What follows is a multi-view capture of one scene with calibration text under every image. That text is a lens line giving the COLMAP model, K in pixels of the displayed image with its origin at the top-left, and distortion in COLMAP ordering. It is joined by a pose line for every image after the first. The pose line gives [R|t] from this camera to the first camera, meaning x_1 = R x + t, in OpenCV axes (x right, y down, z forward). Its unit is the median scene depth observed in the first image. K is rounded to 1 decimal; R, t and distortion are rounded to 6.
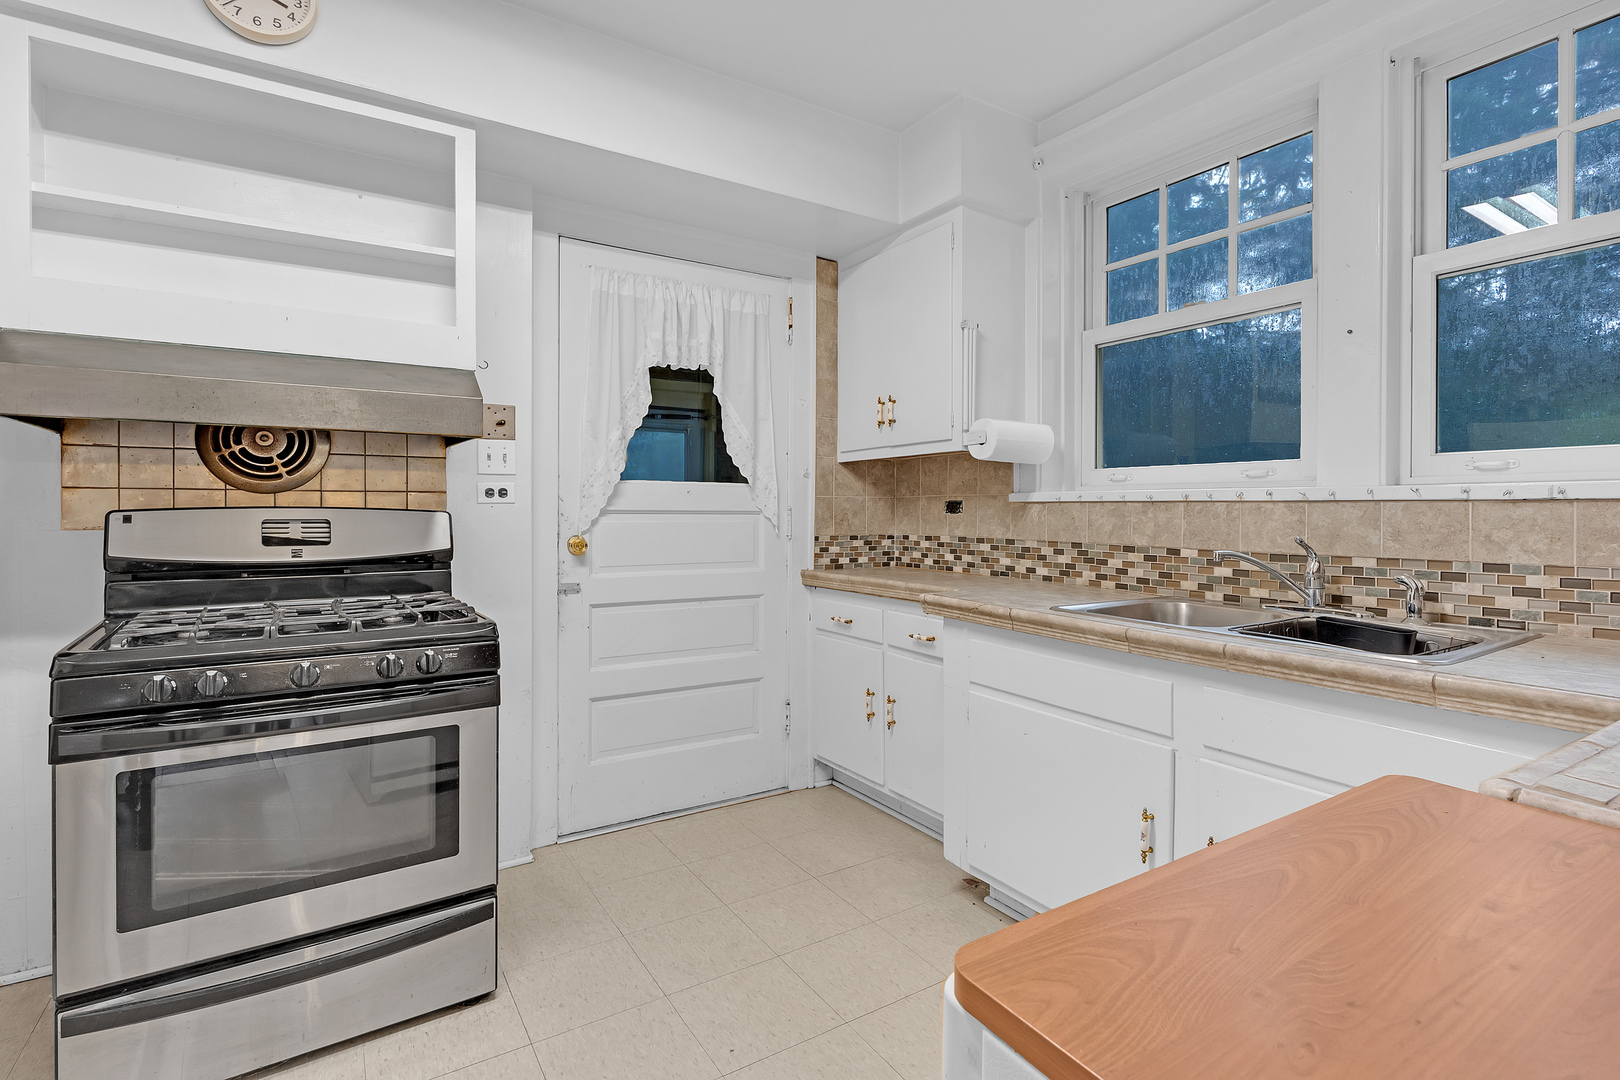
lens RADIAL K [[743.3, 0, 781.6], [0, 743.3, 518.0], [0, 0, 1]] dist [-0.011119, -0.000208]
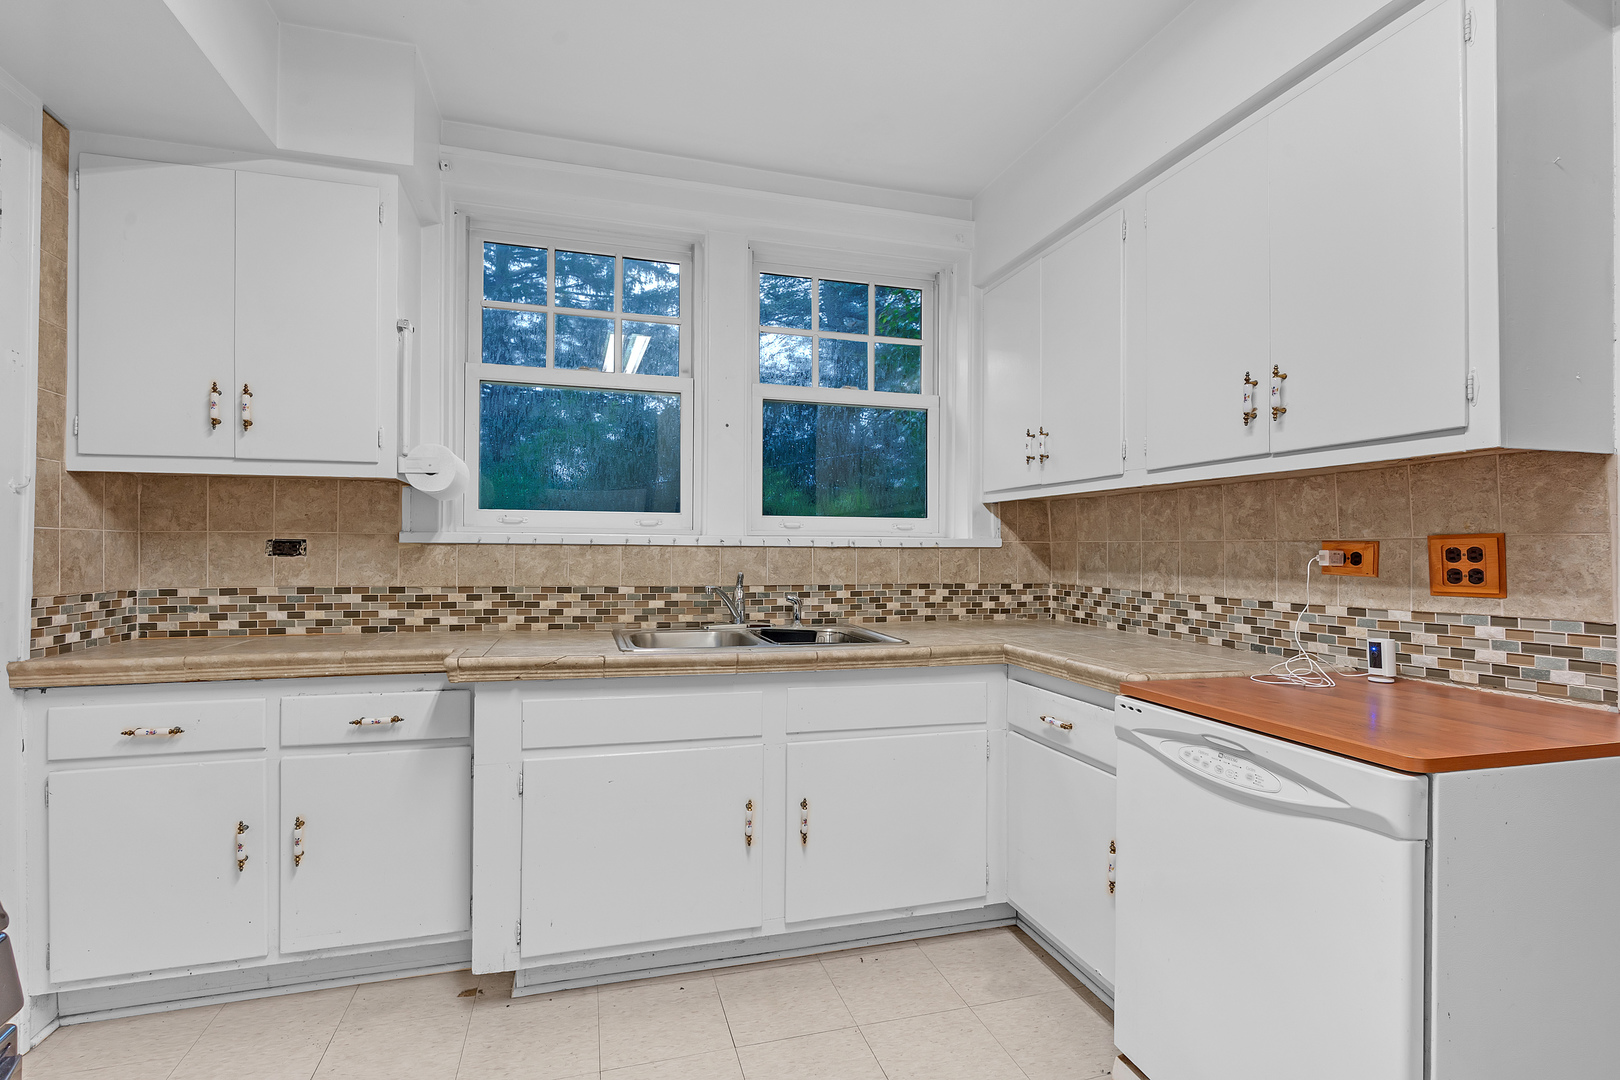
lens RADIAL K [[743.3, 0, 804.7], [0, 743.3, 545.8], [0, 0, 1]] dist [-0.011119, -0.000208]
pose [[0.274163, 0.005682, 0.961666, -0.400076], [0.006734, 0.999947, -0.007828, -0.008697], [-0.961660, 0.008622, 0.274110, 0.350407]]
